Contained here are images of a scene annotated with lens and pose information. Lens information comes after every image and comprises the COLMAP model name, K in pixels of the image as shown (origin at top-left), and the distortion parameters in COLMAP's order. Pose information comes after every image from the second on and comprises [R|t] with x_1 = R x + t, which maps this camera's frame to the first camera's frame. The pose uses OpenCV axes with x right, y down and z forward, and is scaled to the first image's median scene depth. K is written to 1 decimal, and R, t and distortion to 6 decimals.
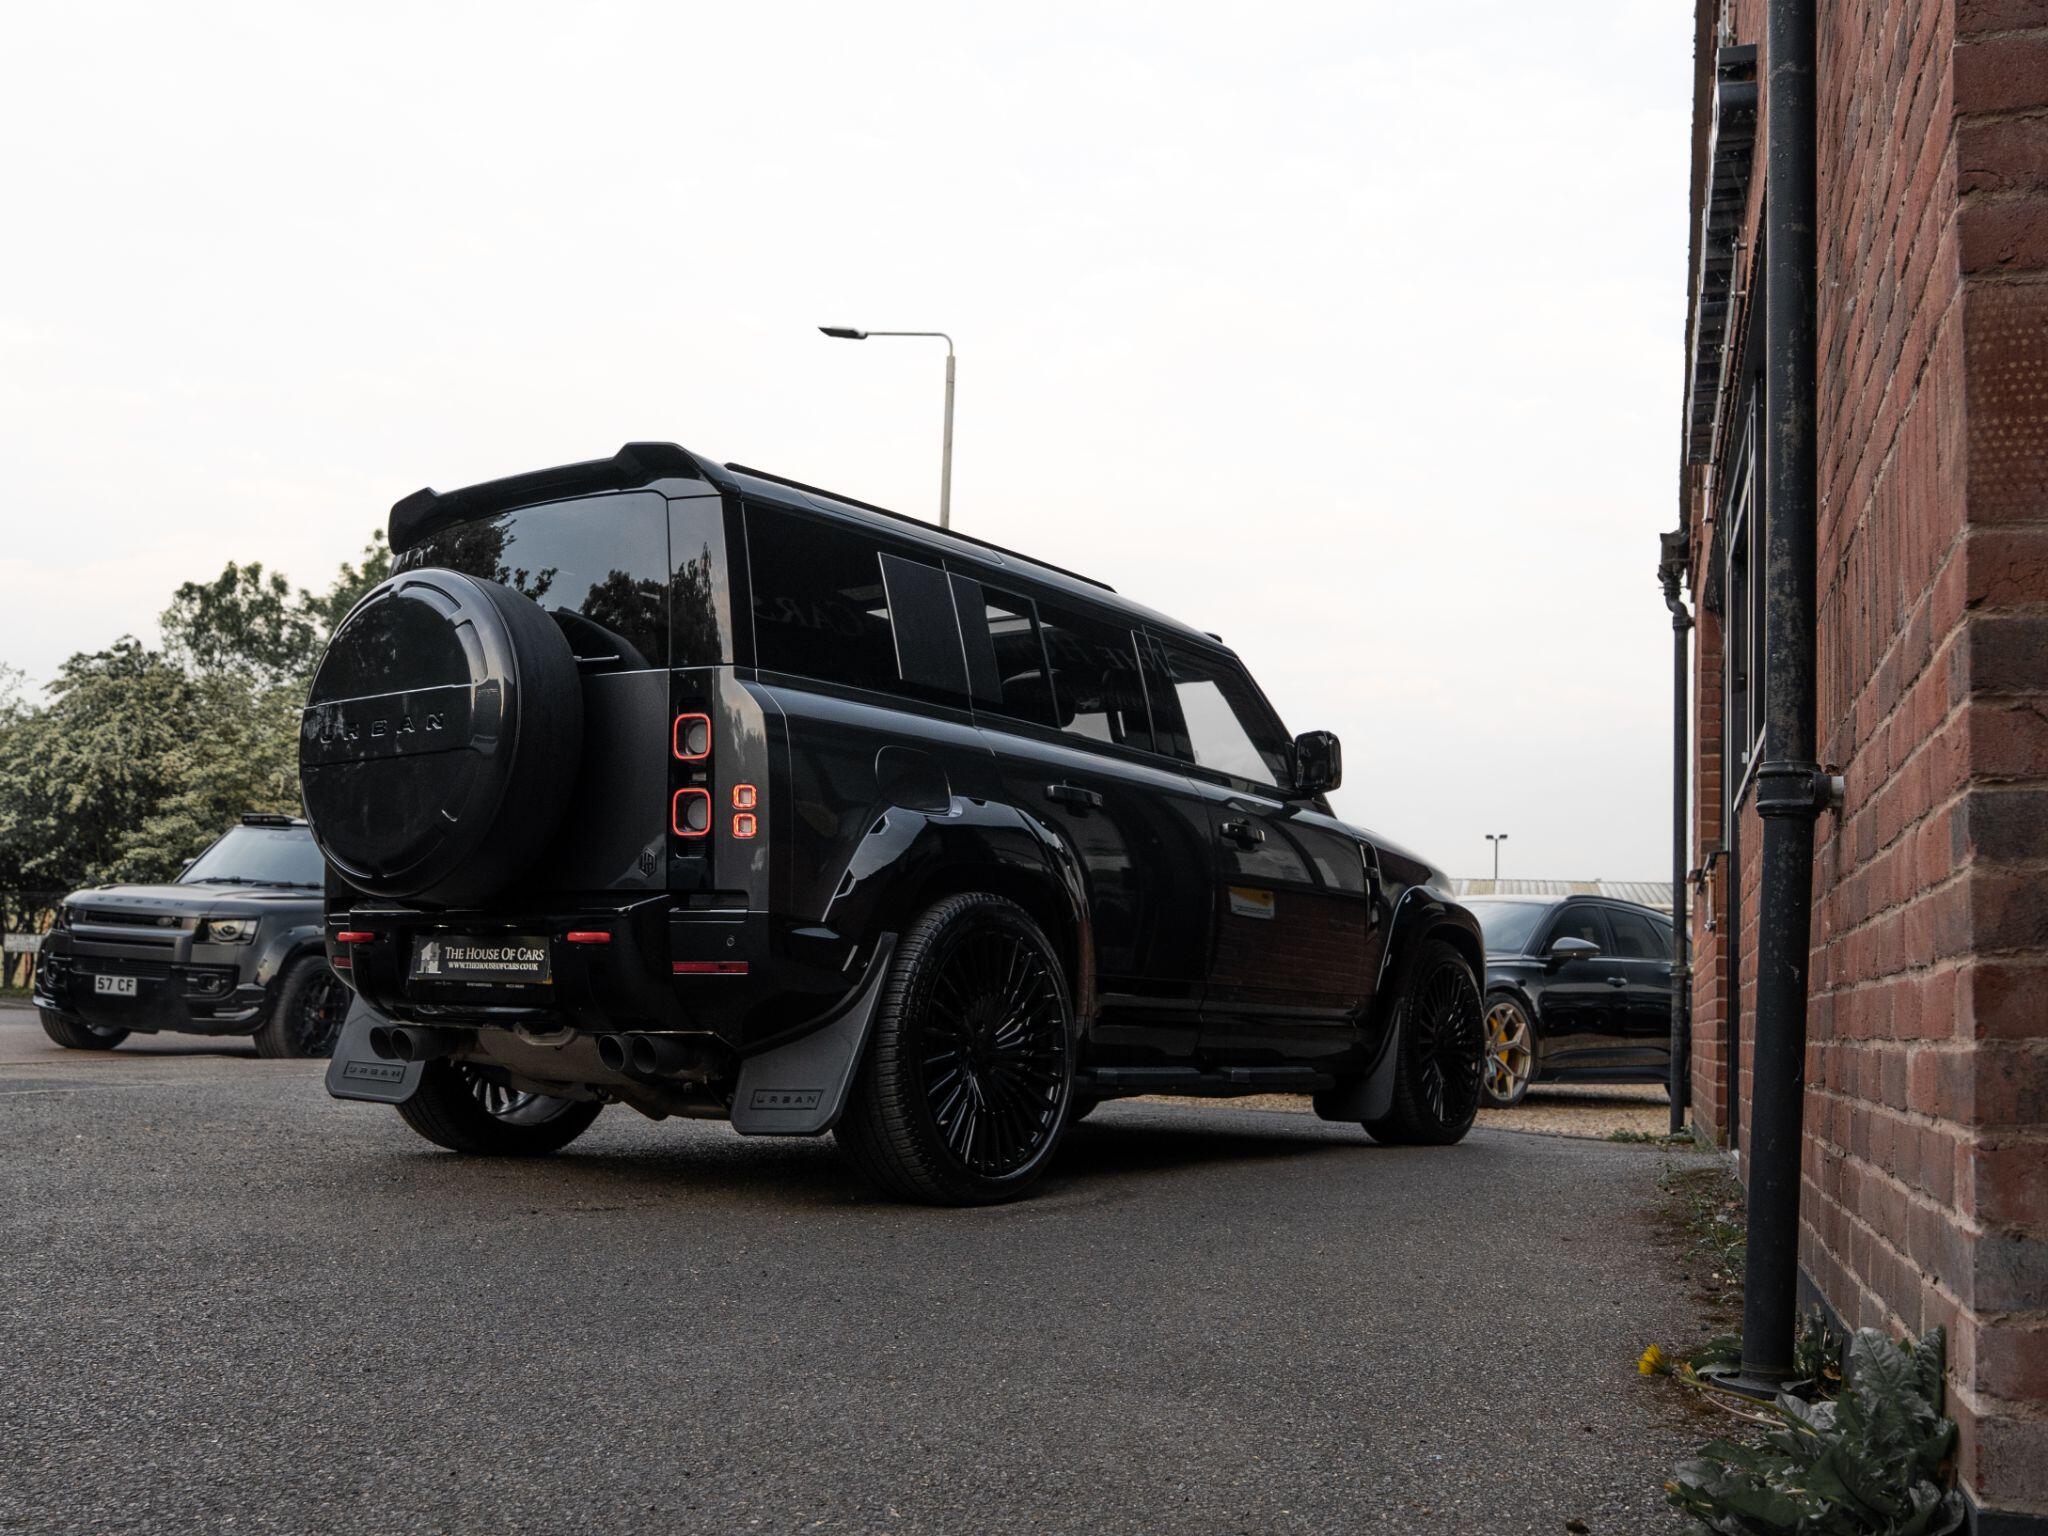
lens RADIAL K [[2000.8, 0, 966.7], [0, 2000.8, 805.9], [0, 0, 1]] dist [0.001851, 0.000000]
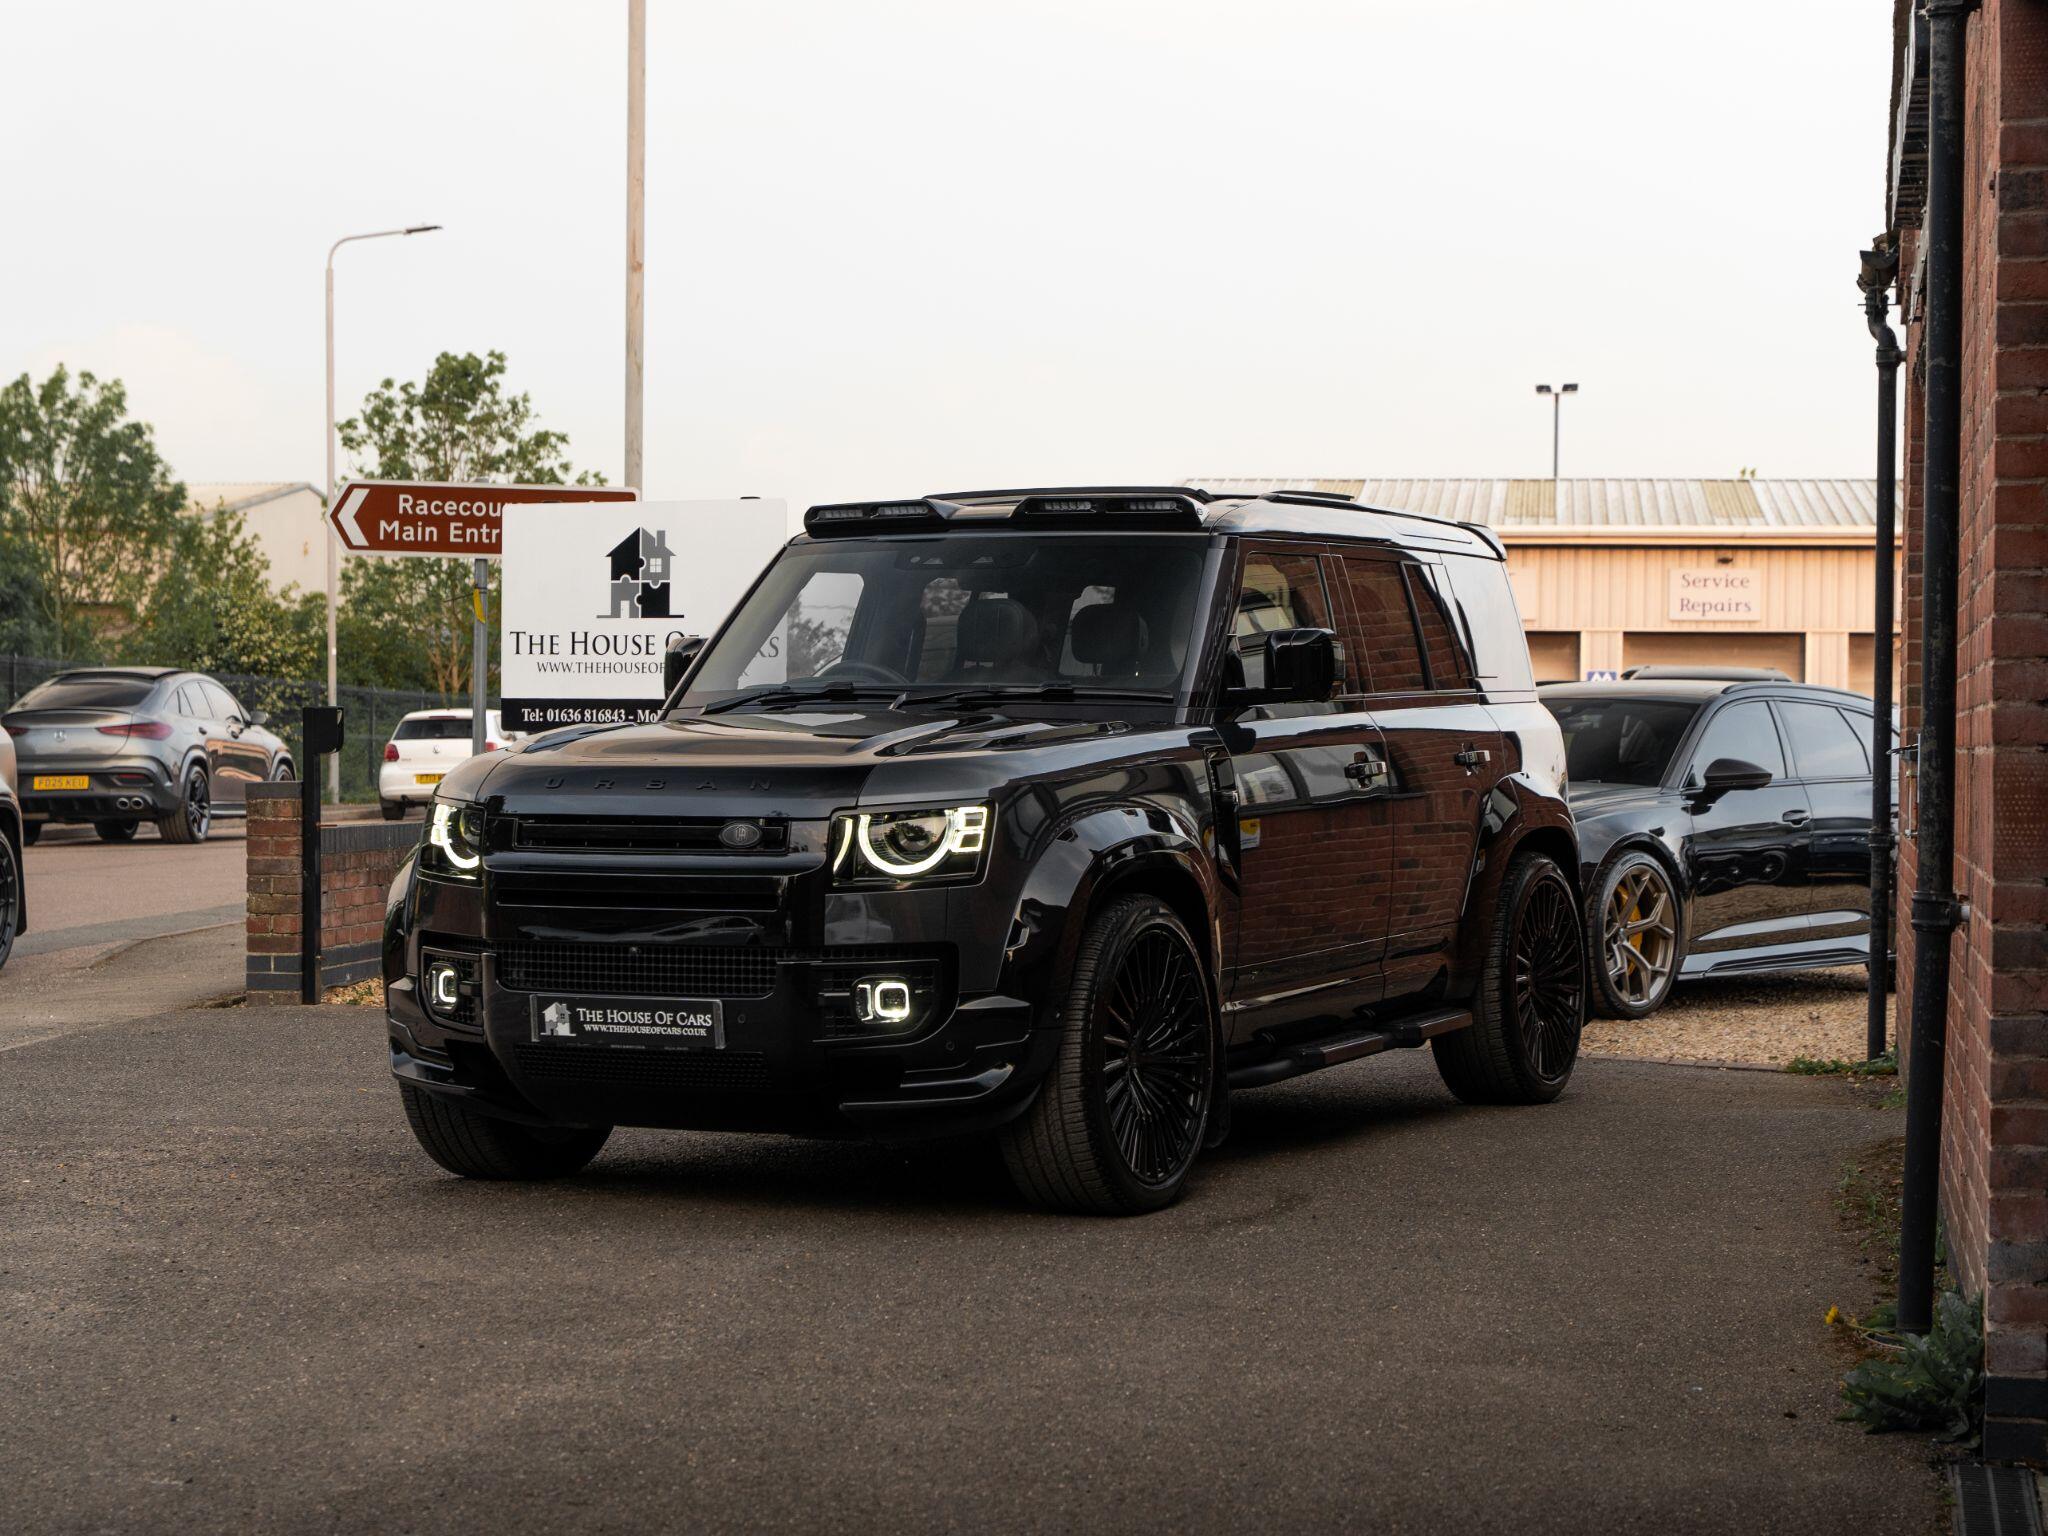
lens RADIAL K [[4465.2, 0, 1018.0], [0, 4465.2, 787.6], [0, 0, 1]] dist [0.033175, 0.000000]
pose [[0.989323, -0.032844, 0.141994, -0.381131], [0.015595, 0.992540, 0.120920, -0.281235], [-0.144906, -0.117415, 0.982454, -1.133689]]
